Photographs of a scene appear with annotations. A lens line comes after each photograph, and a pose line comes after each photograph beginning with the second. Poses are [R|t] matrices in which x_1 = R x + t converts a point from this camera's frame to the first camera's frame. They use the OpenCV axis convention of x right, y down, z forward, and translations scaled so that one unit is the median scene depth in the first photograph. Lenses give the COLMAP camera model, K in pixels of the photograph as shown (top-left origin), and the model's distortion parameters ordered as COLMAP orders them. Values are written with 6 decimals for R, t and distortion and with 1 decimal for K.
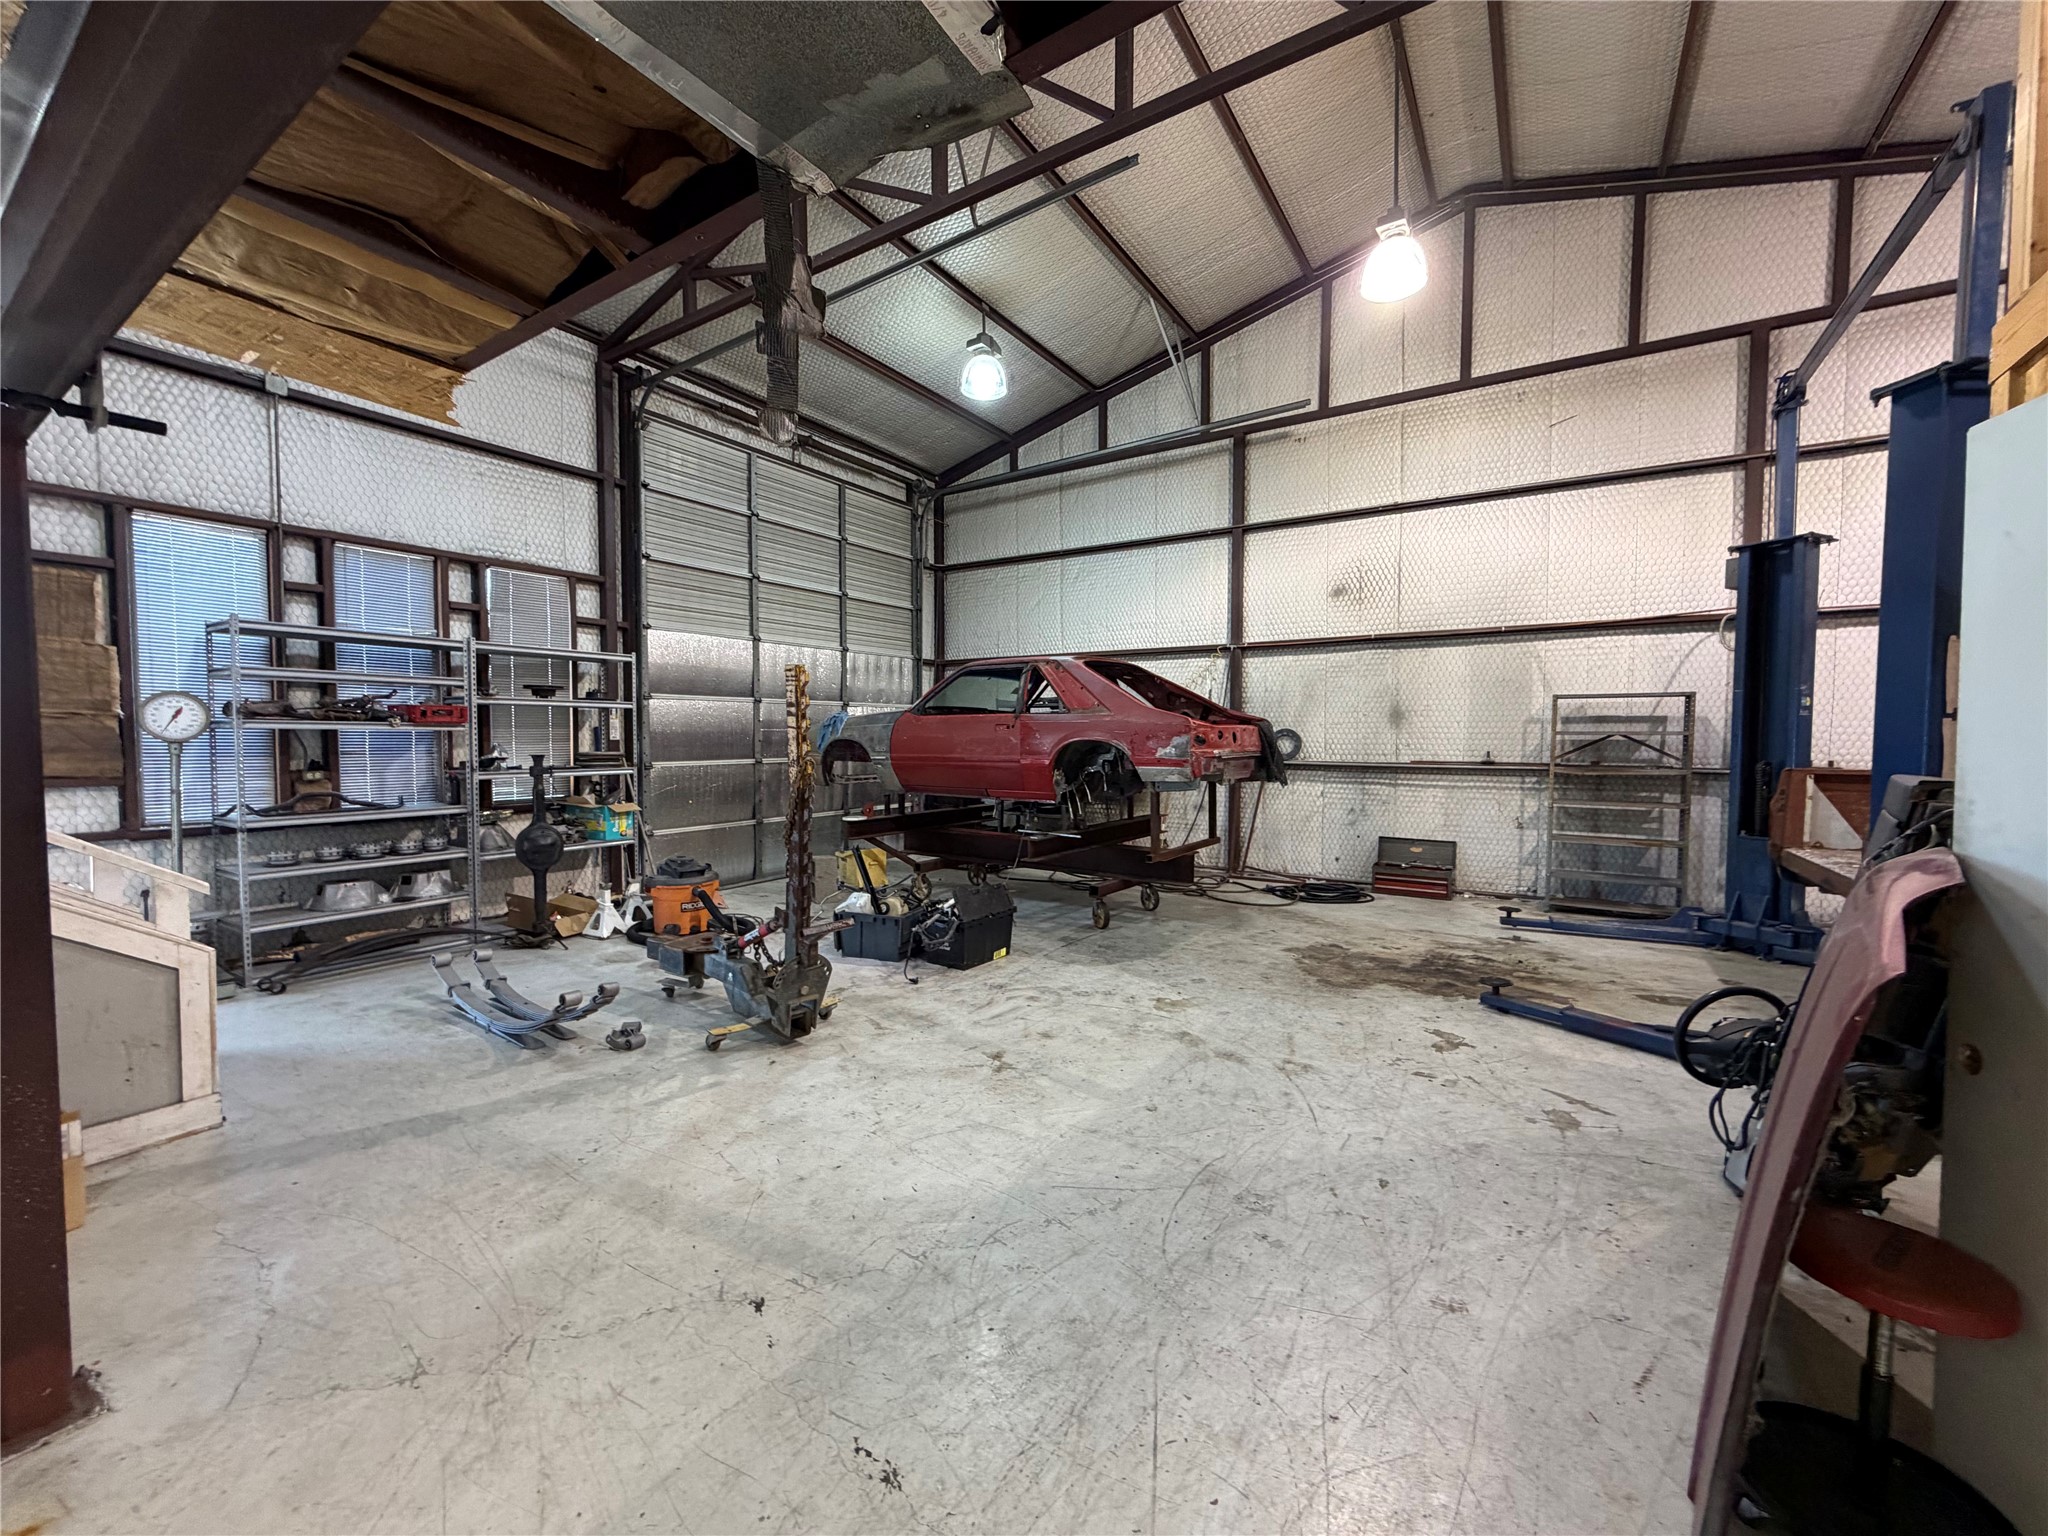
lens RADIAL K [[817.4, 0, 1021.2], [0, 817.4, 774.4], [0, 0, 1]] dist [-0.000320, 0.000043]
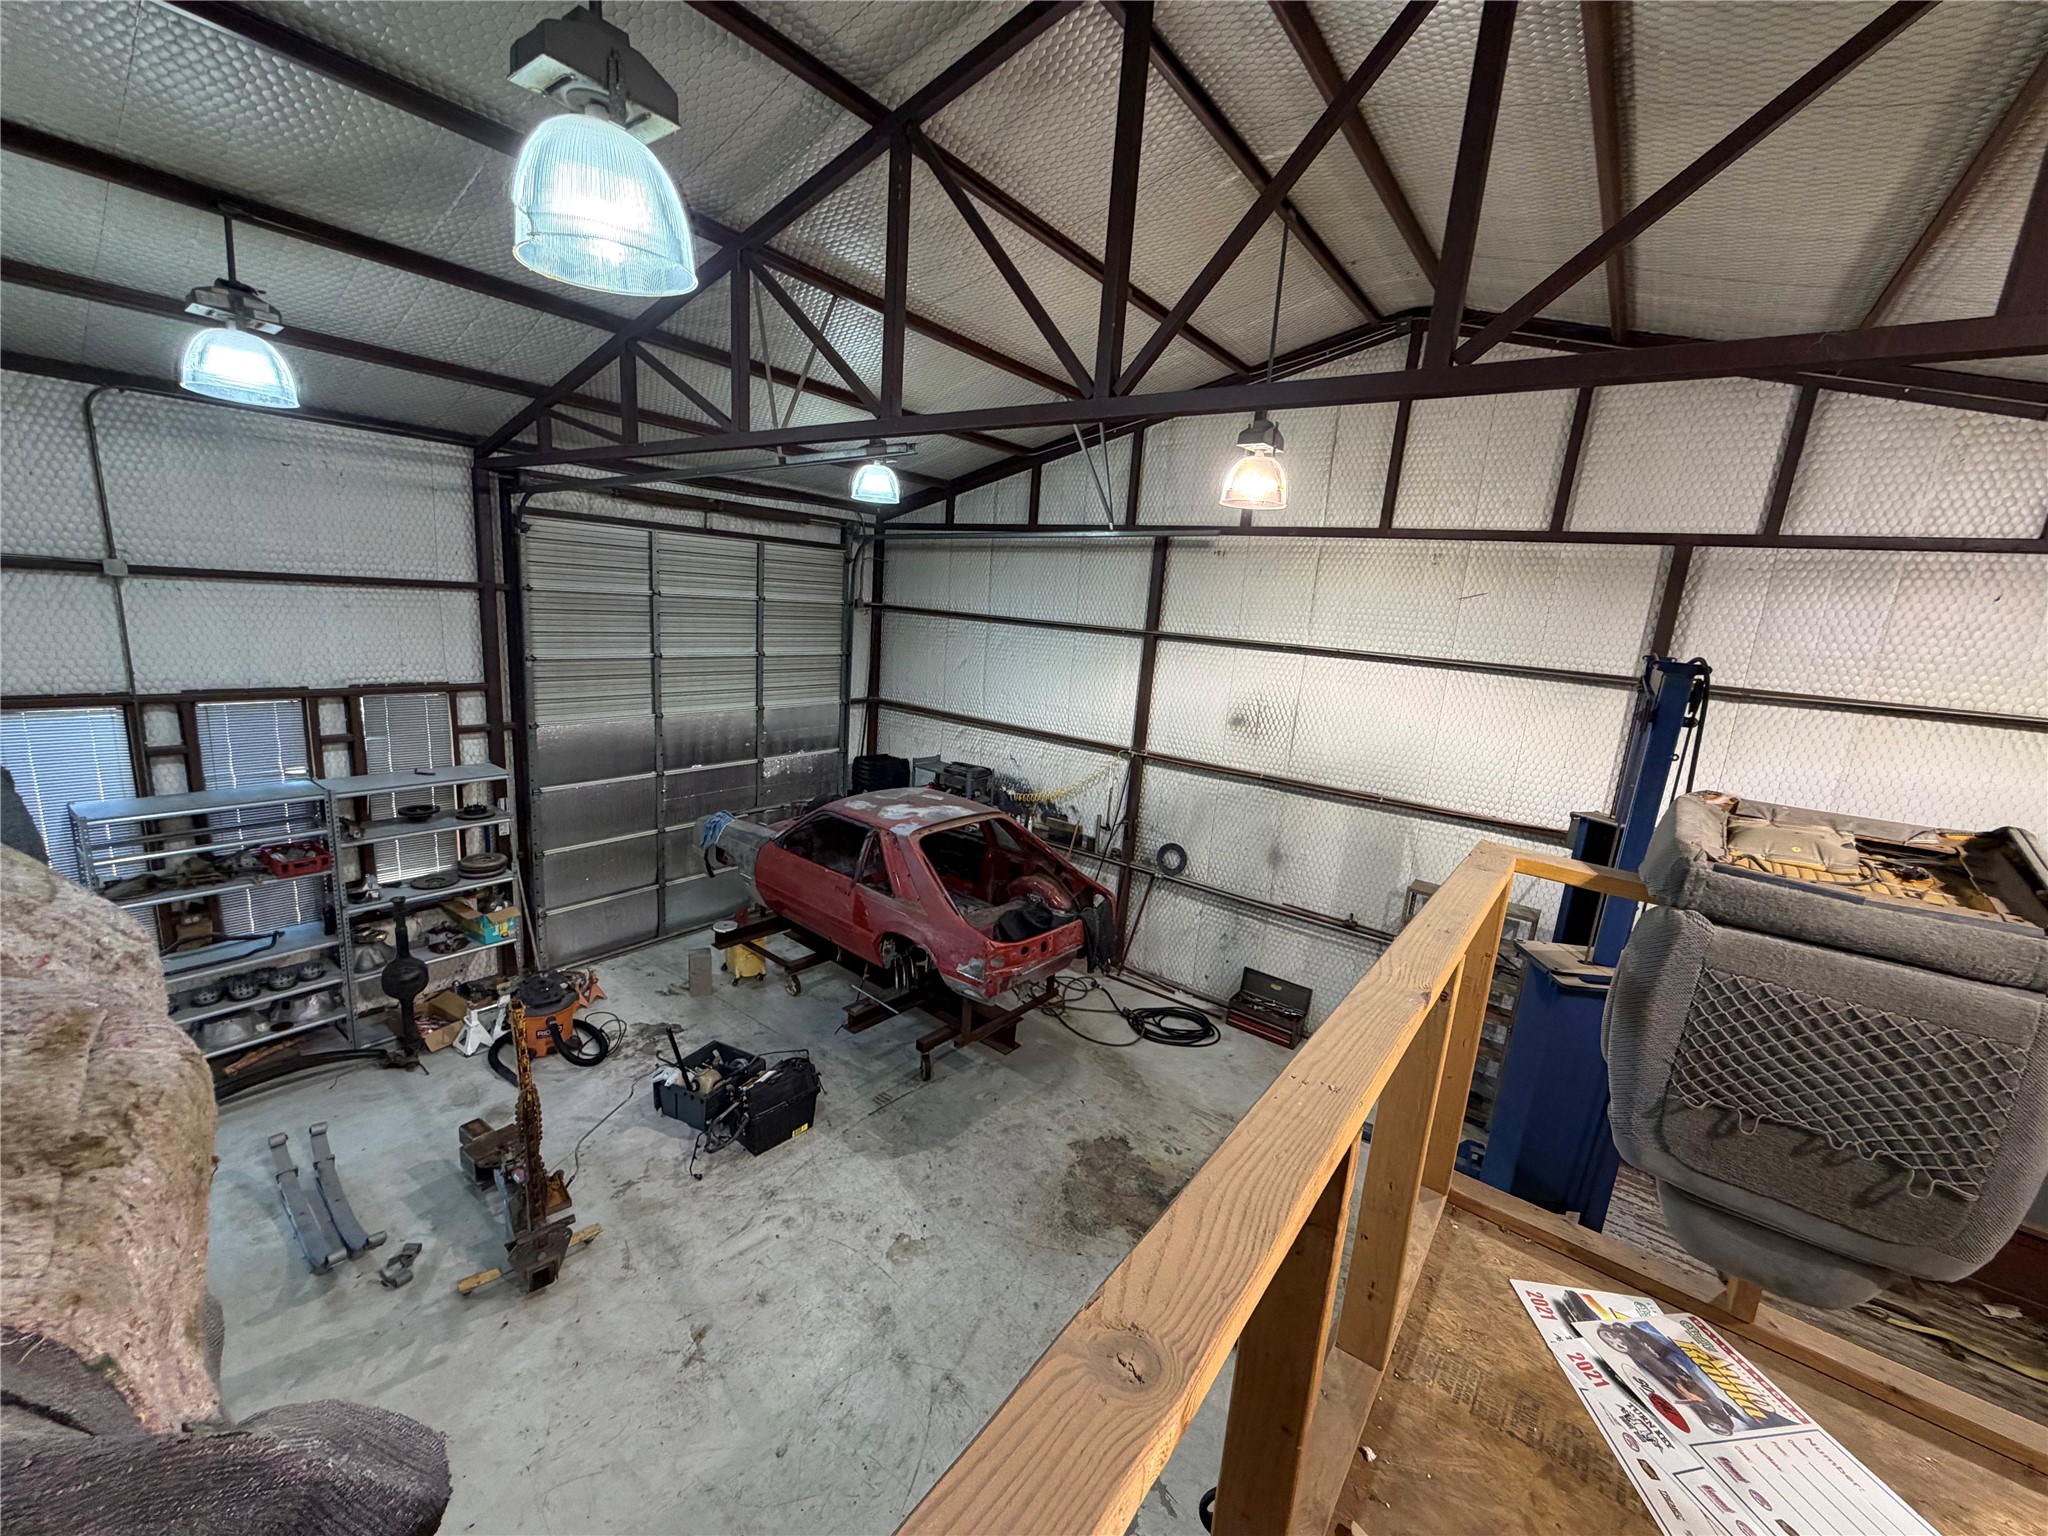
lens RADIAL K [[817.4, 0, 1018.7], [0, 817.4, 777.7], [0, 0, 1]] dist [-0.000320, 0.000043]
pose [[0.994714, 0.087167, -0.054269, 0.220541], [-0.077172, 0.983294, 0.164856, -0.348977], [0.067732, -0.159797, 0.984823, 0.015040]]
